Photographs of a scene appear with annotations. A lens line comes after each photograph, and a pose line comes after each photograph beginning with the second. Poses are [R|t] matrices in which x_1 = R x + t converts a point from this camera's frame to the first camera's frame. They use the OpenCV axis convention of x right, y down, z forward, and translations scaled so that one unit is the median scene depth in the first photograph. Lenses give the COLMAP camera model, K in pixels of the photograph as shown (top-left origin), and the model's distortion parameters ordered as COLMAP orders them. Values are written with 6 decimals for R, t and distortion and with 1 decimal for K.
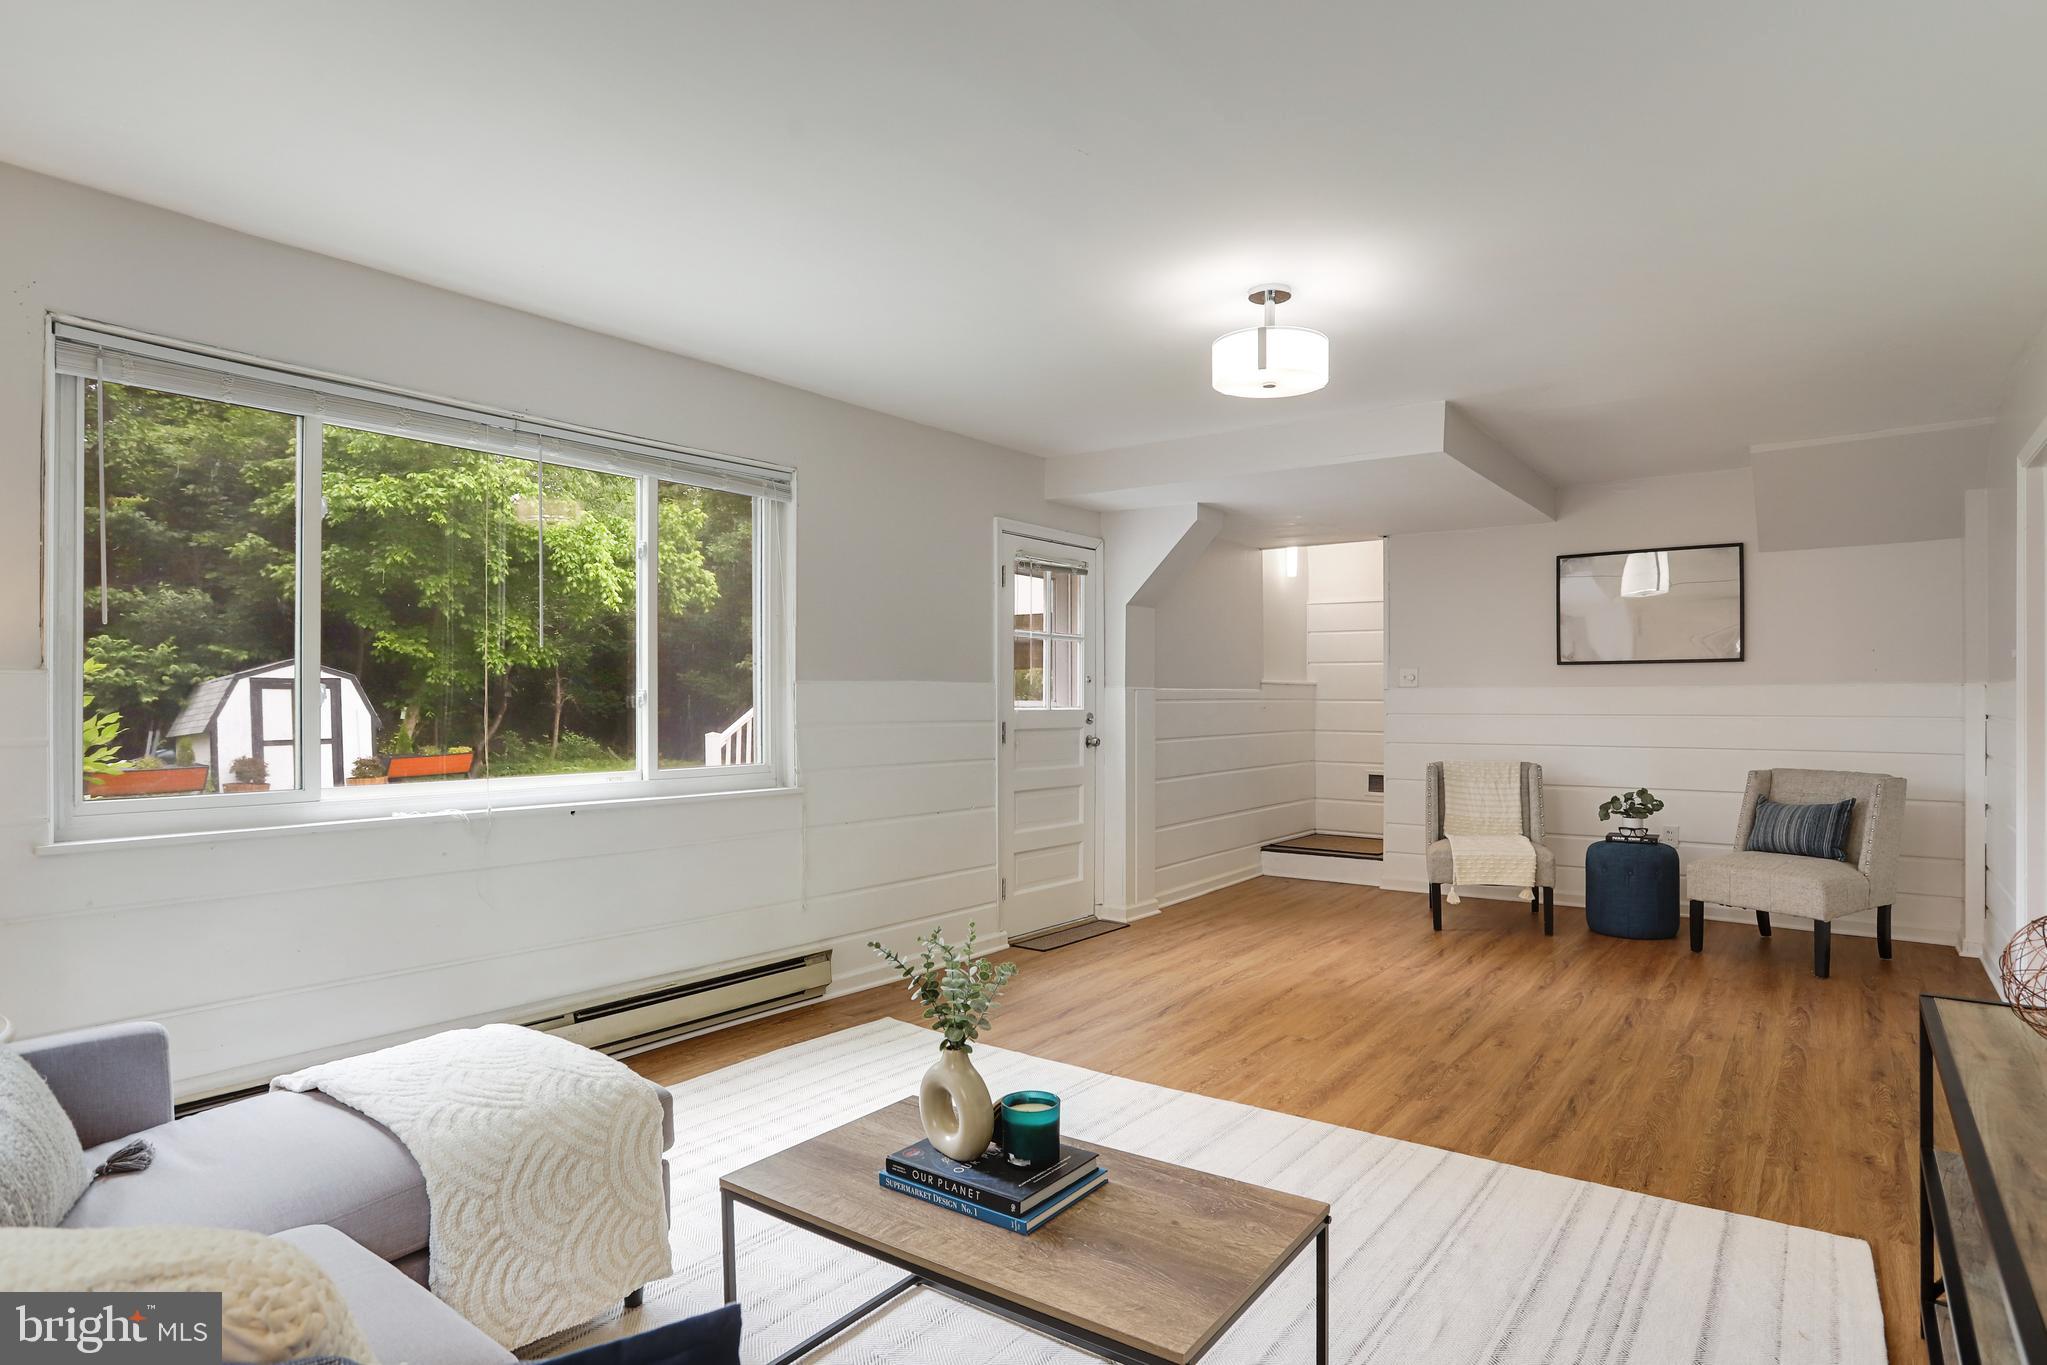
lens RADIAL K [[1035.7, 0, 1046.1], [0, 1035.7, 681.4], [0, 0, 1]] dist [-0.068525, 0.038061]
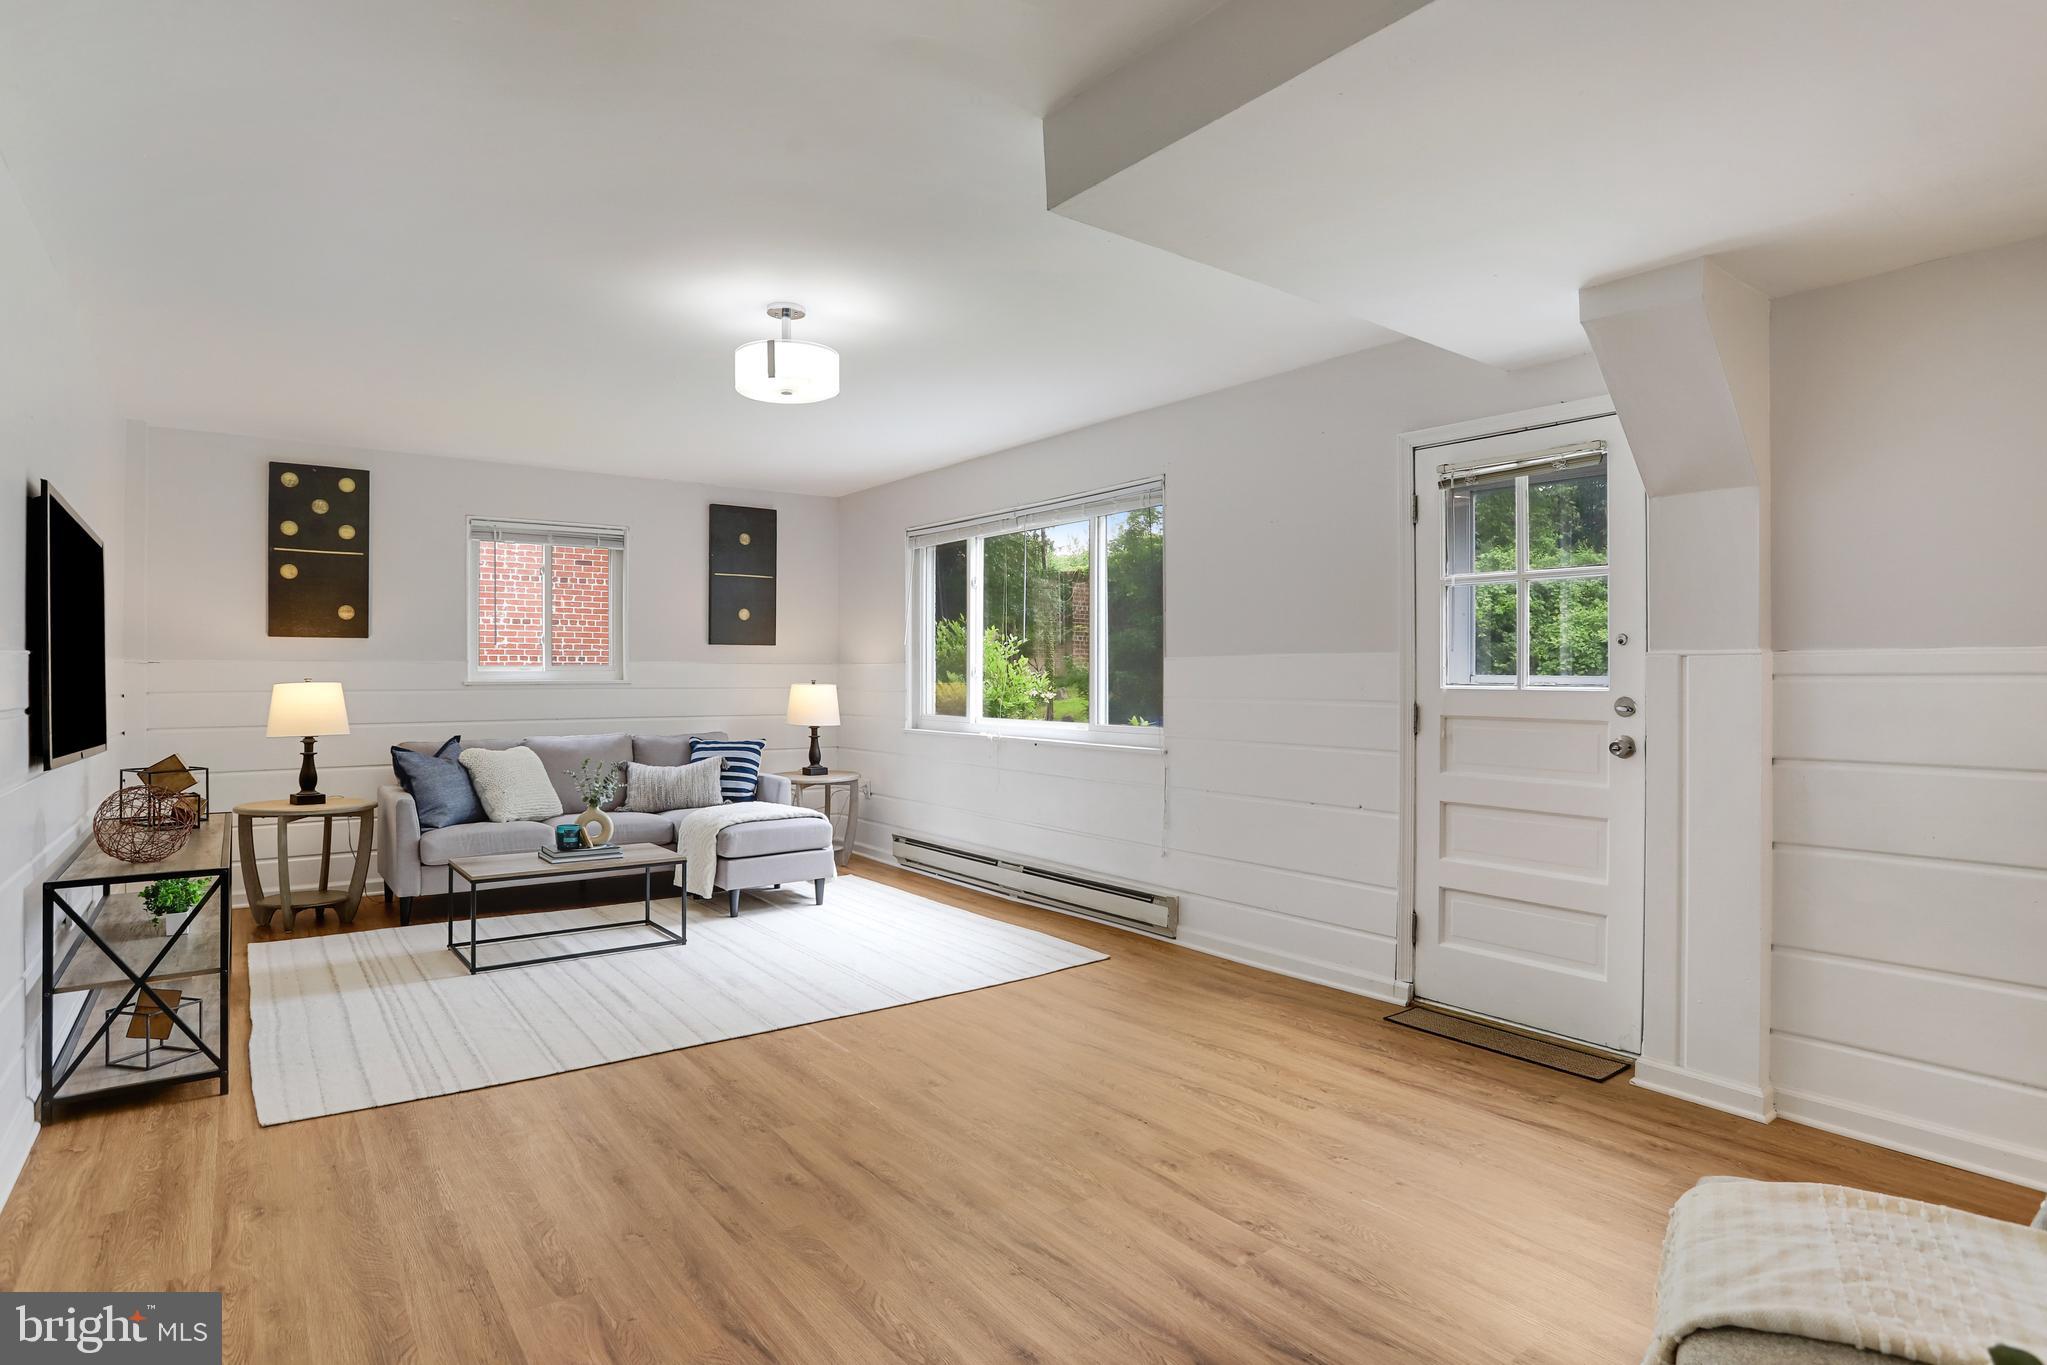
lens RADIAL K [[1035.7, 0, 1046.1], [0, 1035.7, 681.4], [0, 0, 1]] dist [-0.068525, 0.038061]
pose [[-0.227285, 0.007119, -0.973802, 1.065686], [0.019236, 0.999811, 0.002820, 0.022980], [0.973638, -0.018091, -0.227379, 1.321463]]
